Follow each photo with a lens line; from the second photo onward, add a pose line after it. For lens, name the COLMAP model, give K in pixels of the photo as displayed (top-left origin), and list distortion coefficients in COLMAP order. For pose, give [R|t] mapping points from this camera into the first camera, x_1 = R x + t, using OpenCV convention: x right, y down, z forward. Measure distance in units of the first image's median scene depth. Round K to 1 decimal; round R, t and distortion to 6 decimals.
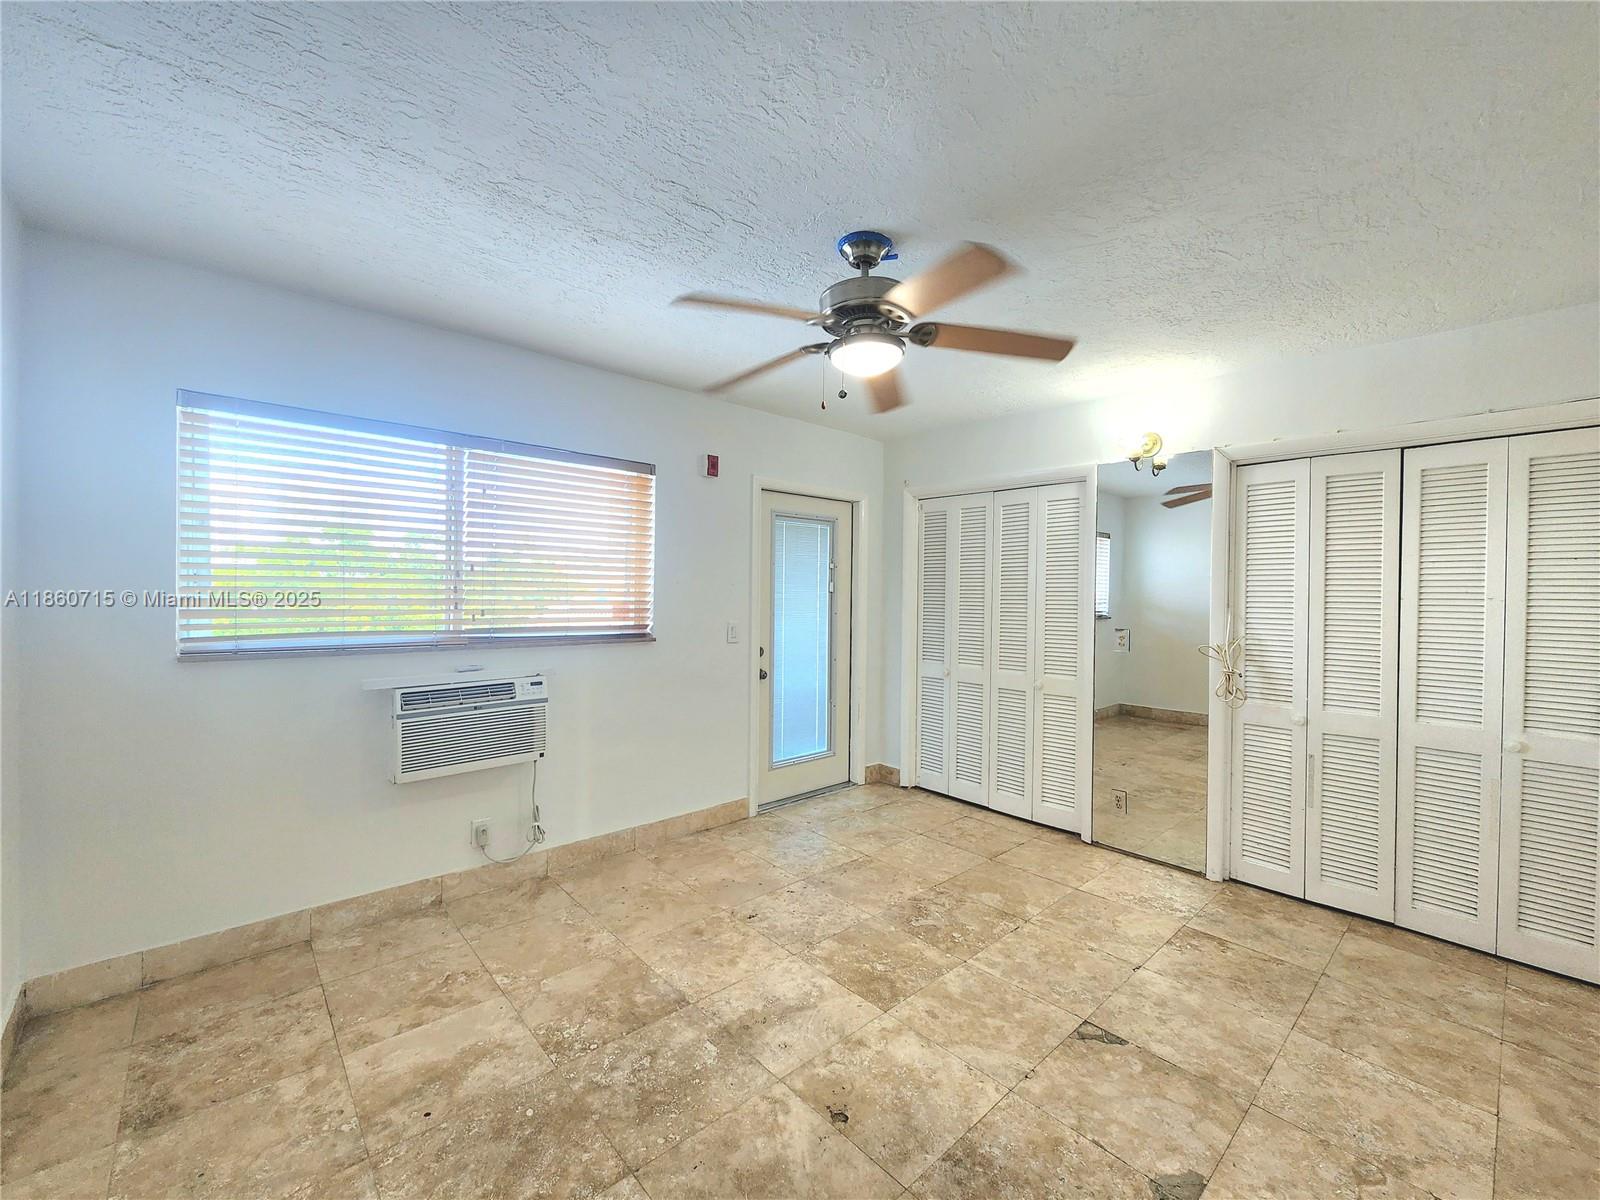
lens RADIAL K [[643.7, 0, 796.7], [0, 643.7, 604.7], [0, 0, 1]] dist [-0.008894, -0.000080]
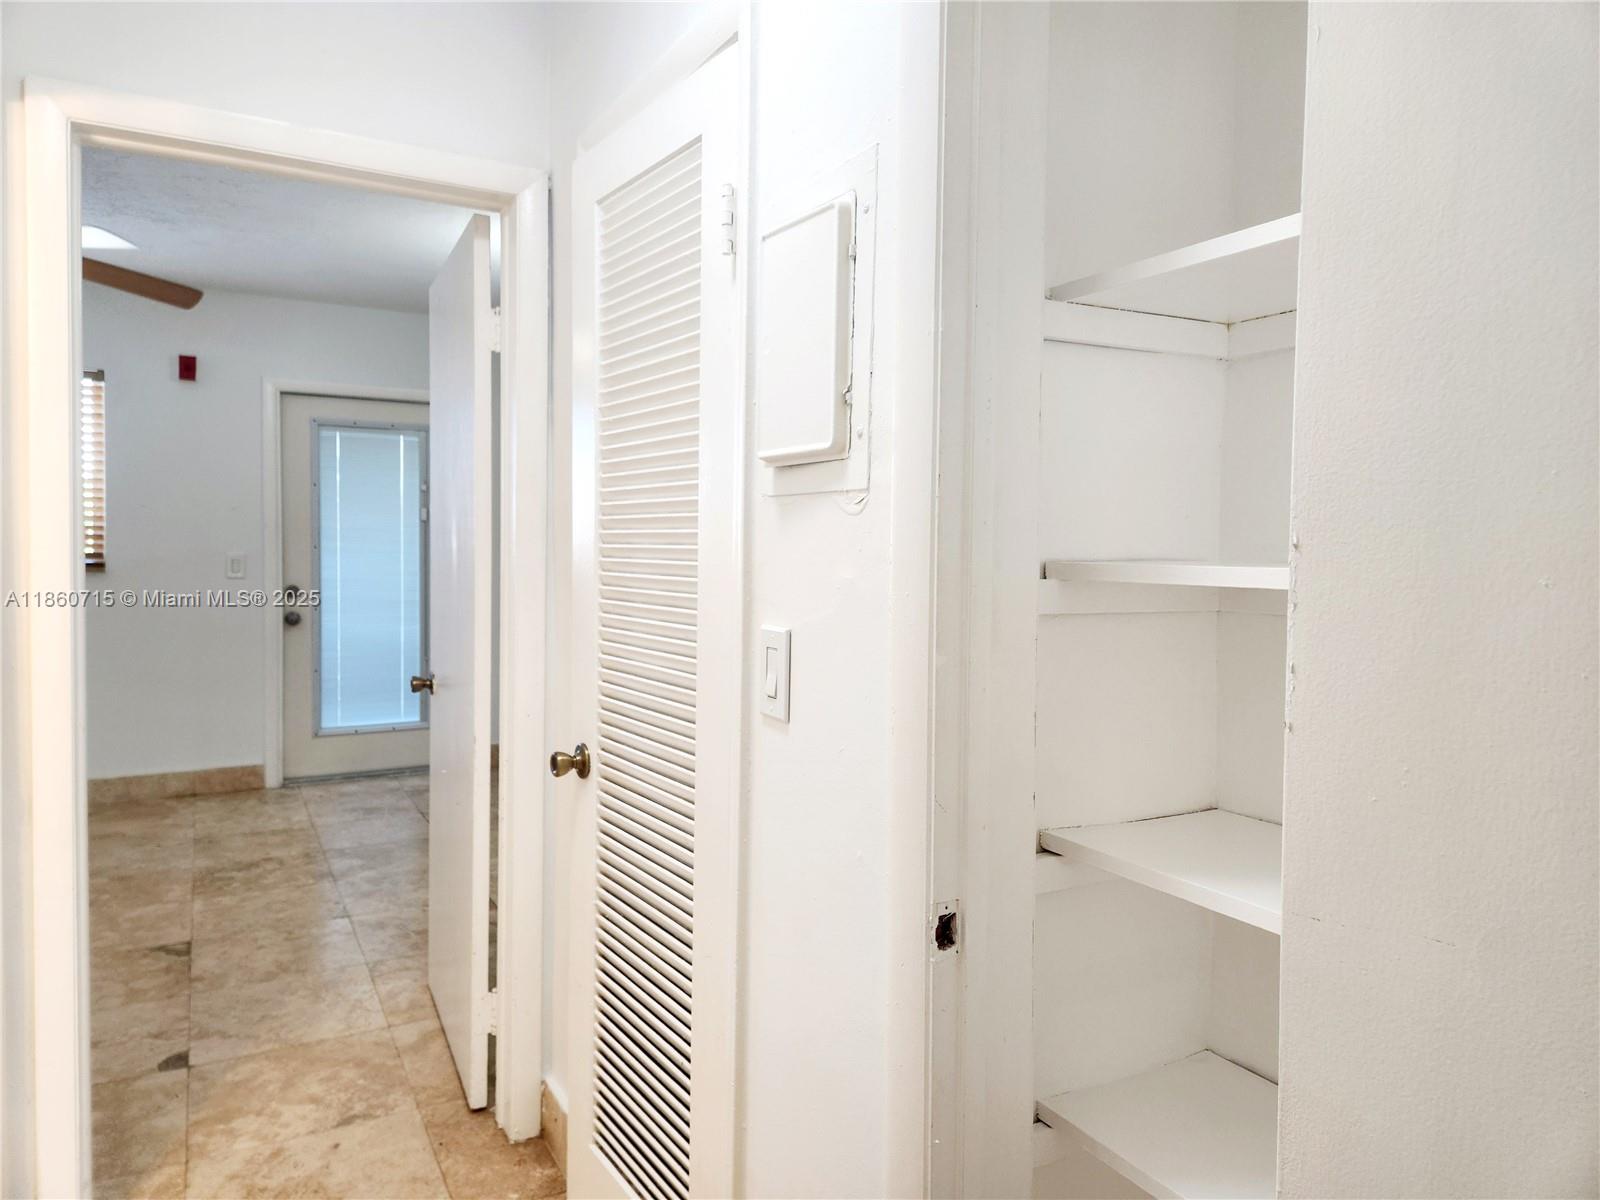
lens RADIAL K [[1058.3, 0, 802.4], [0, 1058.3, 591.4], [0, 0, 1]] dist [0.007776, 0.000778]
pose [[0.979721, 0.011822, -0.200018, 0.947466], [-0.007016, 0.999670, 0.024717, 0.039119], [0.200245, -0.022812, 0.979480, -0.218770]]
